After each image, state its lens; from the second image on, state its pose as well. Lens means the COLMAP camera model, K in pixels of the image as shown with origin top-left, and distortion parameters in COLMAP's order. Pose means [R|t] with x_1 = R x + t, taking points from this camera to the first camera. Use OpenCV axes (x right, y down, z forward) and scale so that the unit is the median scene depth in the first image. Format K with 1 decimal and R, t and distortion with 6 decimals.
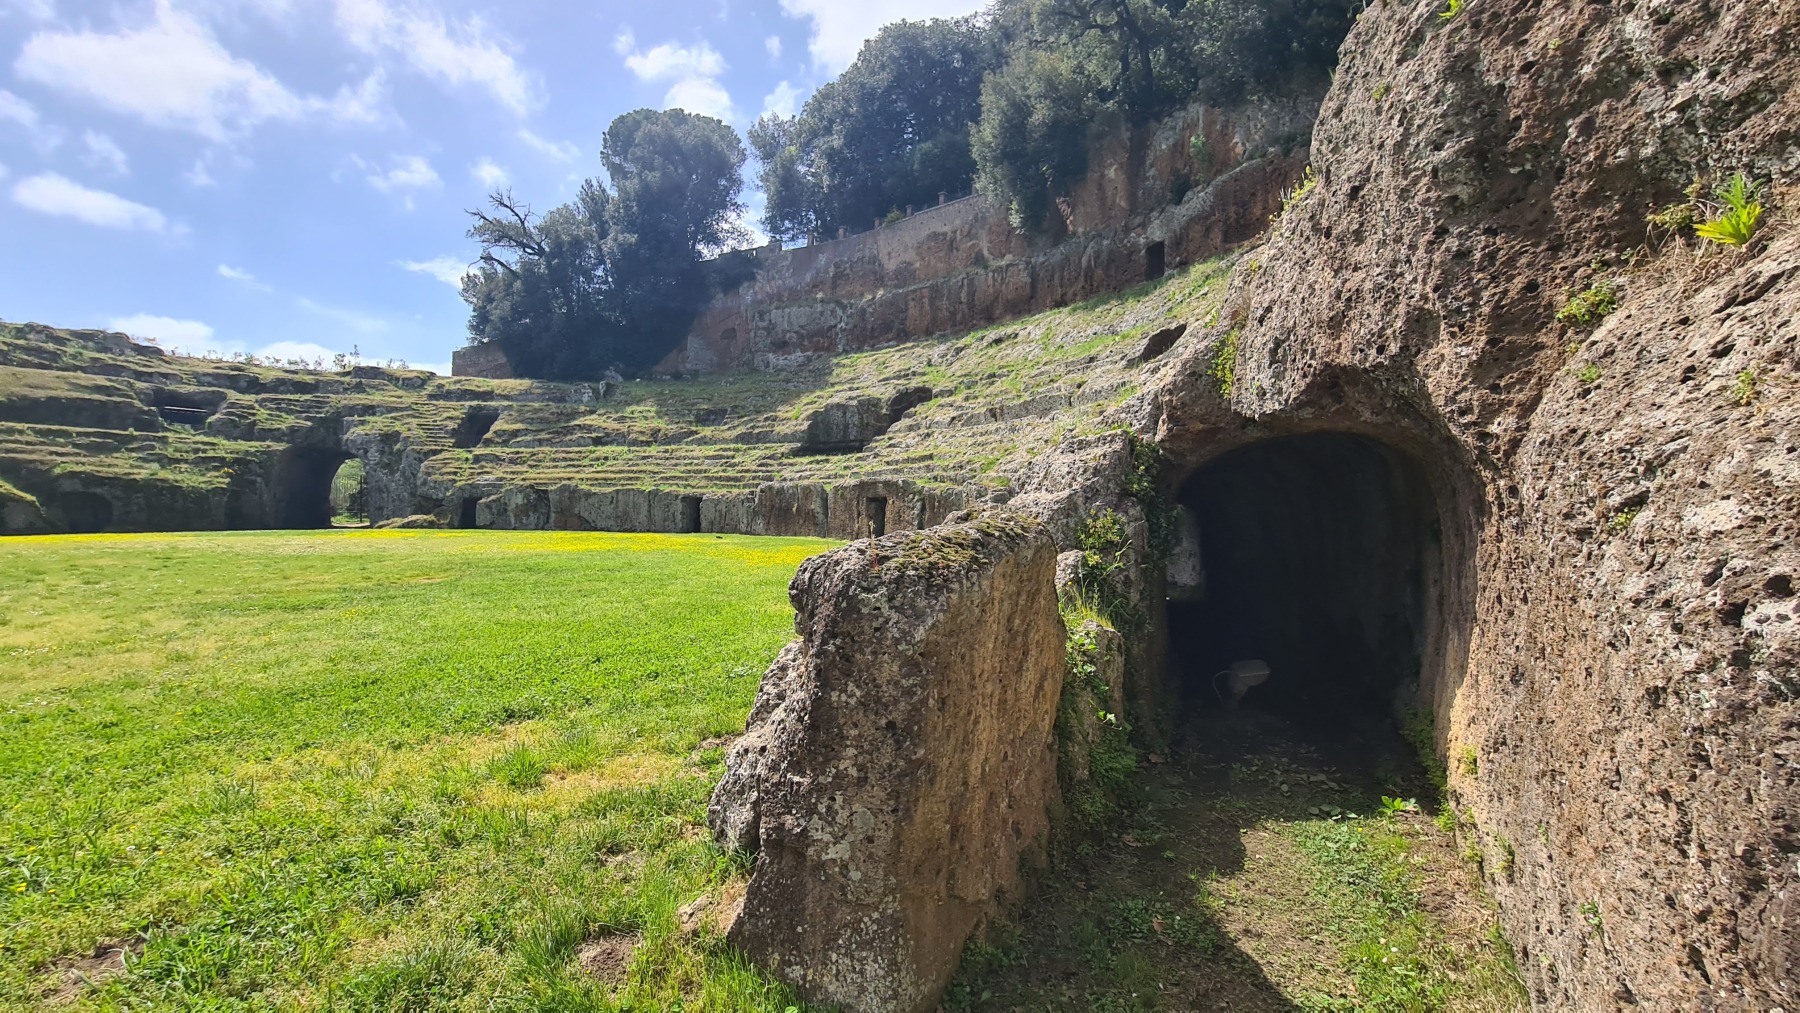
lens RADIAL K [[729.9, 0, 896.0], [0, 729.9, 514.4], [0, 0, 1]] dist [-0.002686, -0.000376]
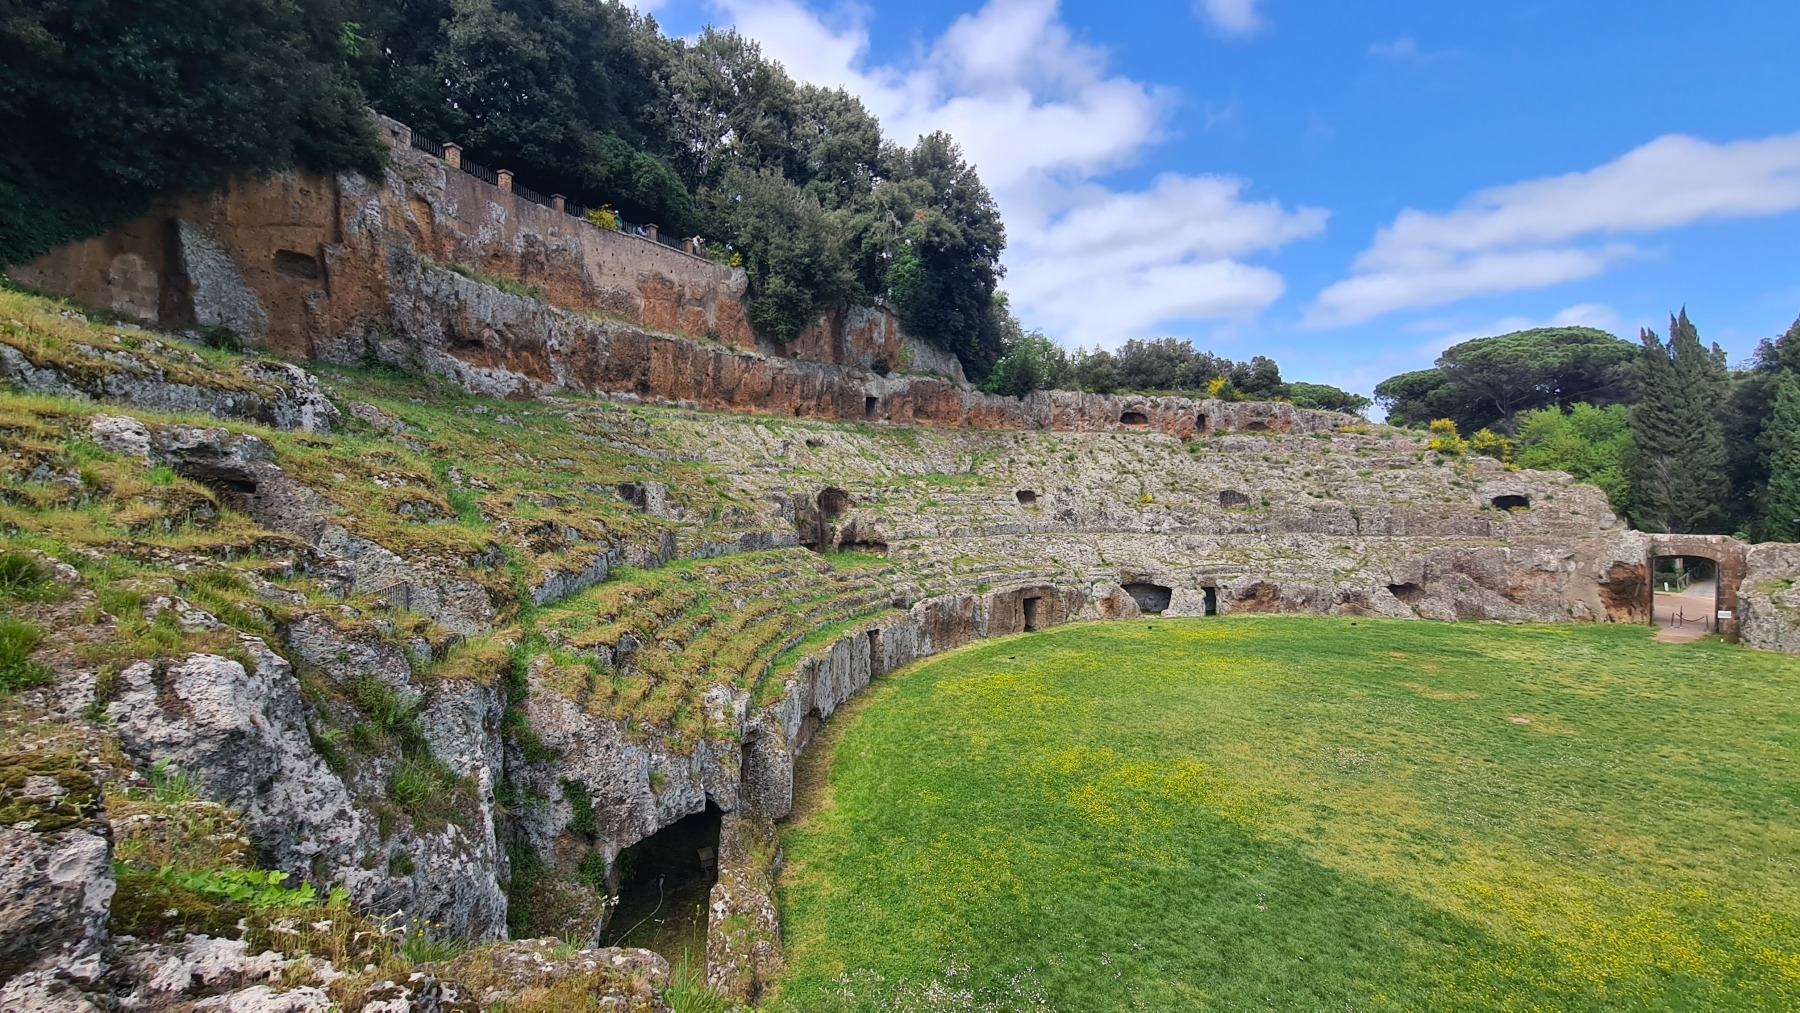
lens RADIAL K [[729.9, 0, 898.8], [0, 729.9, 500.1], [0, 0, 1]] dist [-0.002686, -0.000376]
pose [[-0.116453, -0.009198, 0.993154, -0.924631], [0.005331, 0.999937, 0.009886, -0.150579], [-0.993182, 0.006446, -0.116396, 0.937244]]
